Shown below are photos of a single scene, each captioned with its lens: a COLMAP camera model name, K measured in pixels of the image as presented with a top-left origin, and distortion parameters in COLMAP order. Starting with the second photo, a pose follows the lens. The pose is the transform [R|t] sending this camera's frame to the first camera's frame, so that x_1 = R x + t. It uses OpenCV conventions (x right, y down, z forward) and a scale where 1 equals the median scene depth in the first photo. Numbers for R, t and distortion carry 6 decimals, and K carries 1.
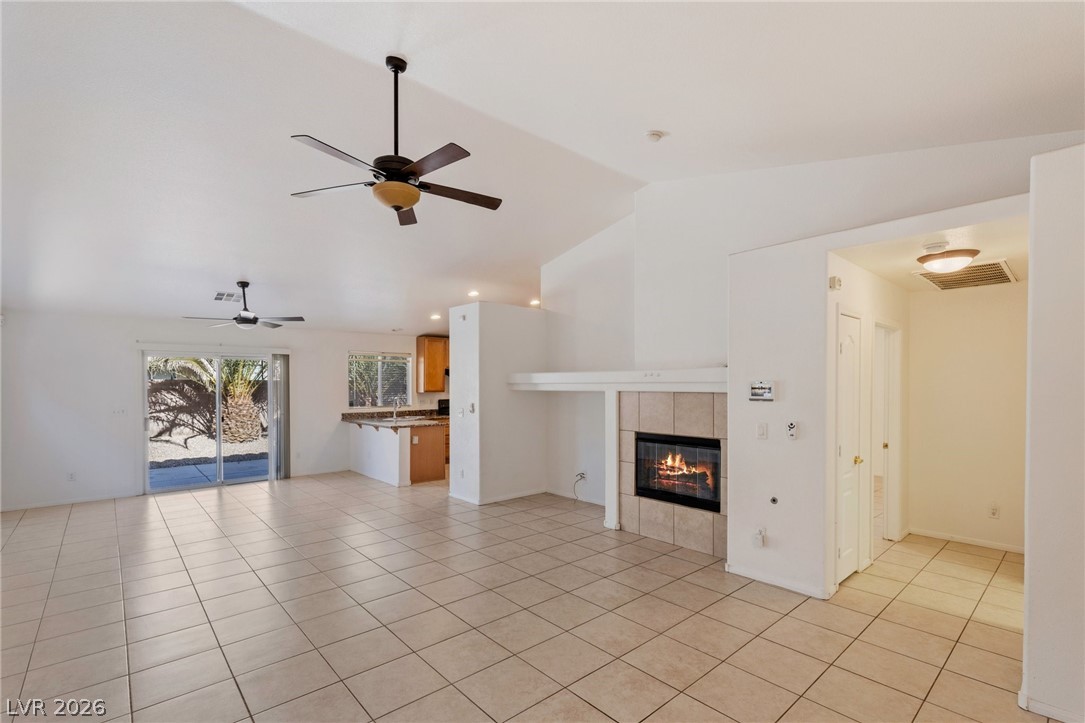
lens RADIAL K [[488.2, 0, 544.4], [0, 488.2, 387.0], [0, 0, 1]] dist [0.008324, -0.000684]
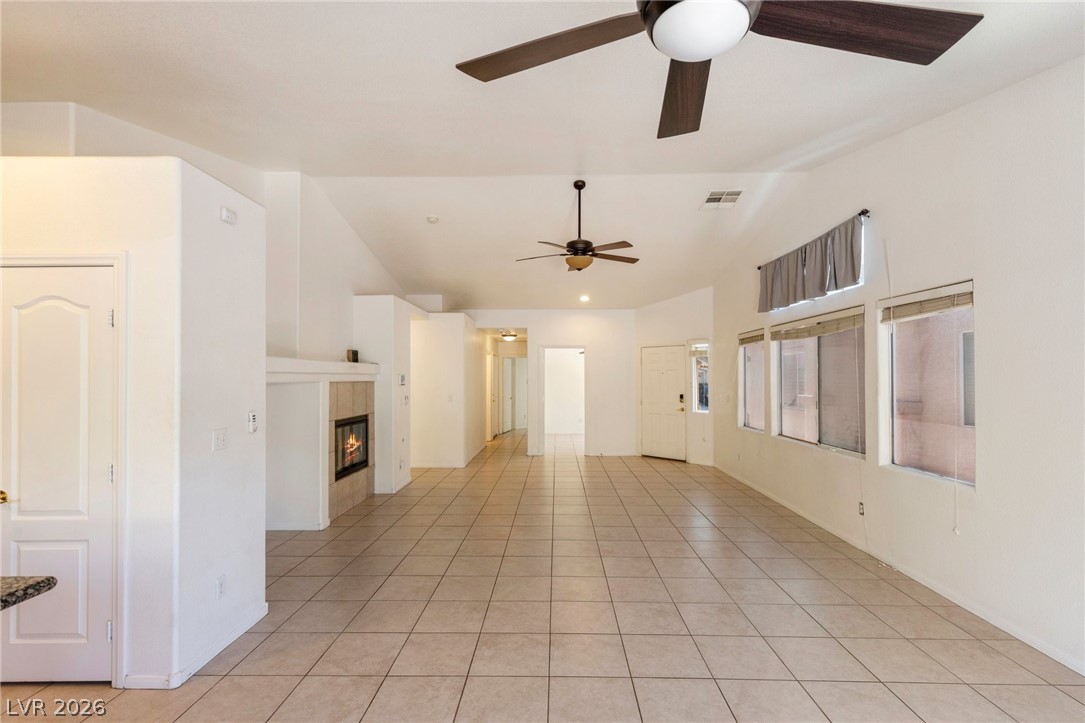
lens RADIAL K [[488.2, 0, 549.5], [0, 488.2, 371.9], [0, 0, 1]] dist [0.008324, -0.000684]
pose [[-0.734411, 0.011538, 0.678607, -0.626355], [0.007998, 0.999933, -0.008345, 0.000692], [-0.678658, -0.000701, -0.734454, 1.062599]]
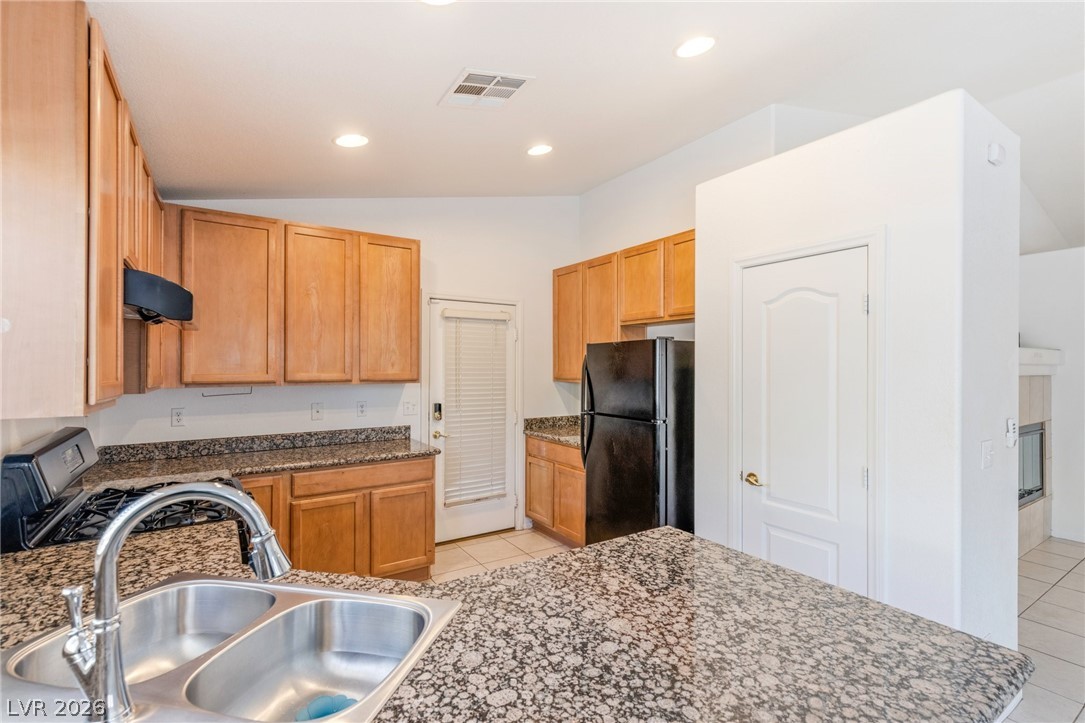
lens RADIAL K [[488.2, 0, 542.7], [0, 488.2, 365.4], [0, 0, 1]] dist [0.008324, -0.000684]
pose [[0.151156, 0.002892, 0.988506, -0.498345], [0.000374, 0.999995, -0.002983, -0.002991], [-0.988510, 0.000821, 0.151154, 1.173273]]
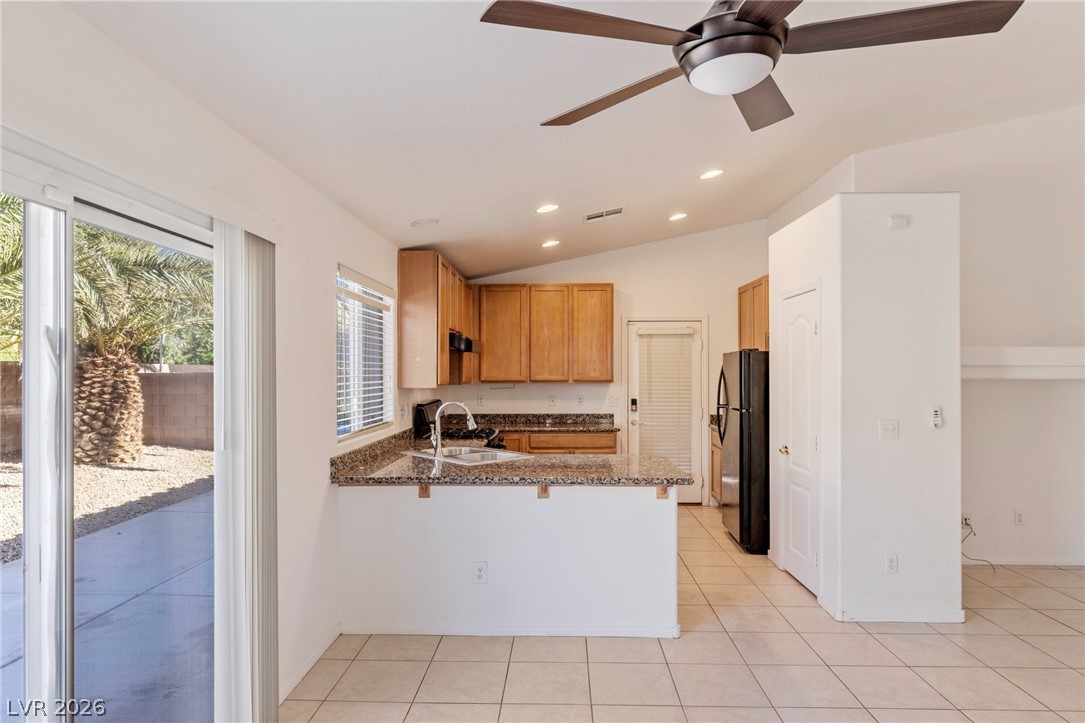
lens RADIAL K [[626.1, 0, 543.9], [0, 626.1, 369.7], [0, 0, 1]] dist [0.002751, -0.000102]
pose [[0.687962, 0.002795, 0.725741, -0.774910], [0.003225, 0.999971, -0.006907, 0.000211], [-0.725740, 0.007092, 0.687933, 0.793111]]
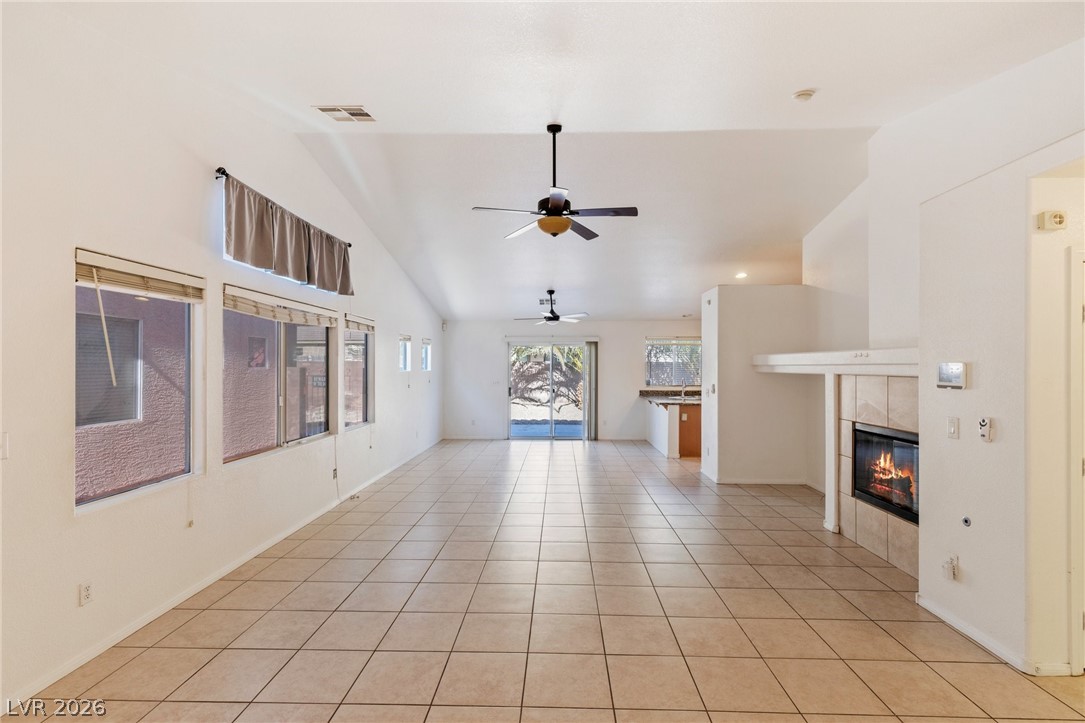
lens RADIAL K [[488.2, 0, 550.8], [0, 488.2, 360.0], [0, 0, 1]] dist [0.008324, -0.000684]
pose [[0.732388, -0.003163, -0.680880, 0.282300], [-0.008864, 0.999860, -0.014179, 0.000139], [0.680829, 0.016419, 0.732258, 0.004976]]
